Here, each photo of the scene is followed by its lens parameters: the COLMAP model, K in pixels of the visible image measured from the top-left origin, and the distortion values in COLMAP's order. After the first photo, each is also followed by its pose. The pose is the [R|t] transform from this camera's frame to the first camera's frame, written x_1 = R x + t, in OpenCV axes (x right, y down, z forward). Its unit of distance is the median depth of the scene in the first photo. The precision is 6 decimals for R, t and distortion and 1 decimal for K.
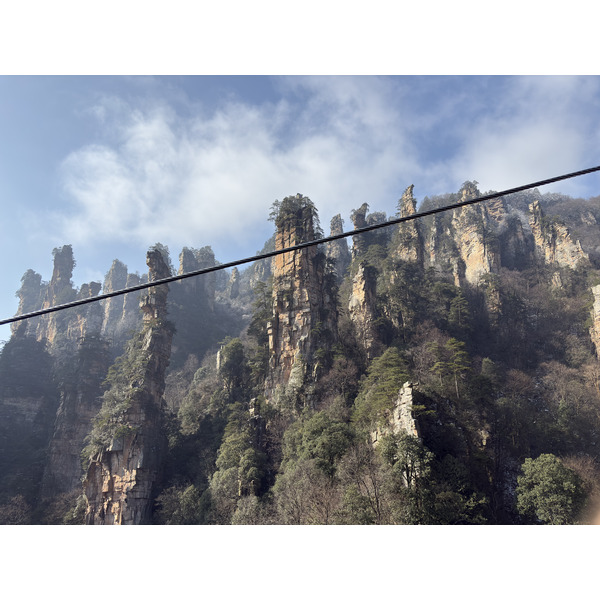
lens RADIAL K [[448.8, 0, 302.8], [0, 448.8, 300.8], [0, 0, 1]] dist [0.072383, -0.076118]
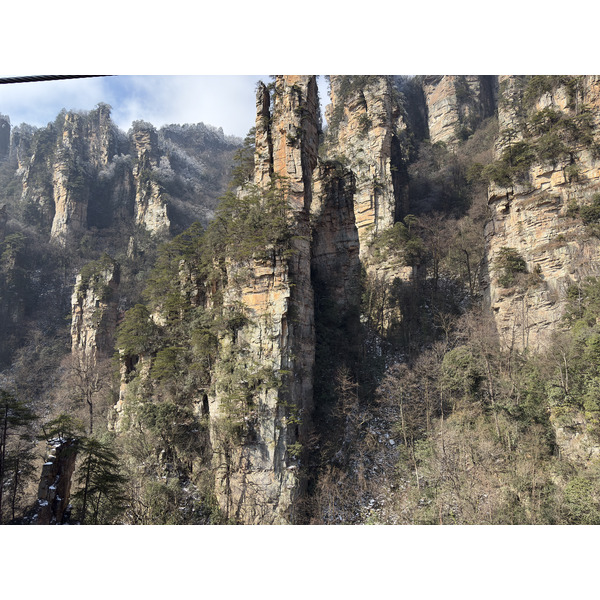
lens RADIAL K [[446.8, 0, 299.2], [0, 446.8, 304.1], [0, 0, 1]] dist [0.065756, -0.065253]
pose [[0.891386, 0.051325, 0.450329, 0.705149], [-0.145002, 0.973643, 0.176049, -0.216473], [-0.429424, -0.222226, 0.875334, 0.033845]]
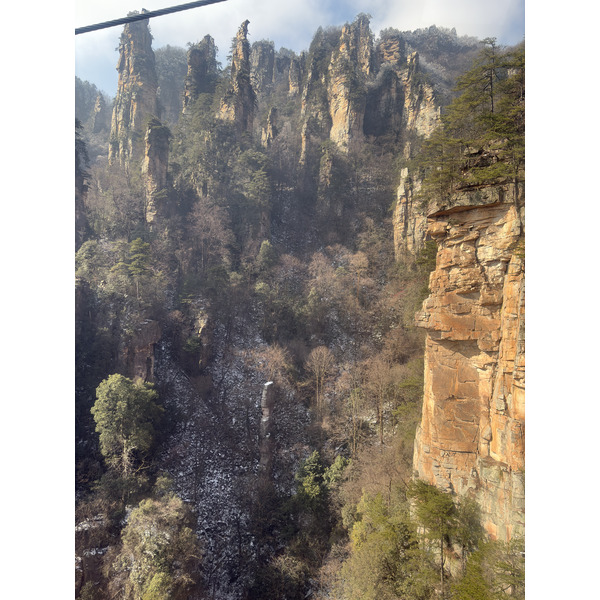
lens RADIAL K [[446.8, 0, 299.2], [0, 446.8, 304.1], [0, 0, 1]] dist [0.065756, -0.065253]
pose [[0.991644, 0.040492, 0.122488, 0.346297], [-0.081869, 0.931302, 0.354928, -0.096440], [-0.099702, -0.361990, 0.926835, 0.016558]]
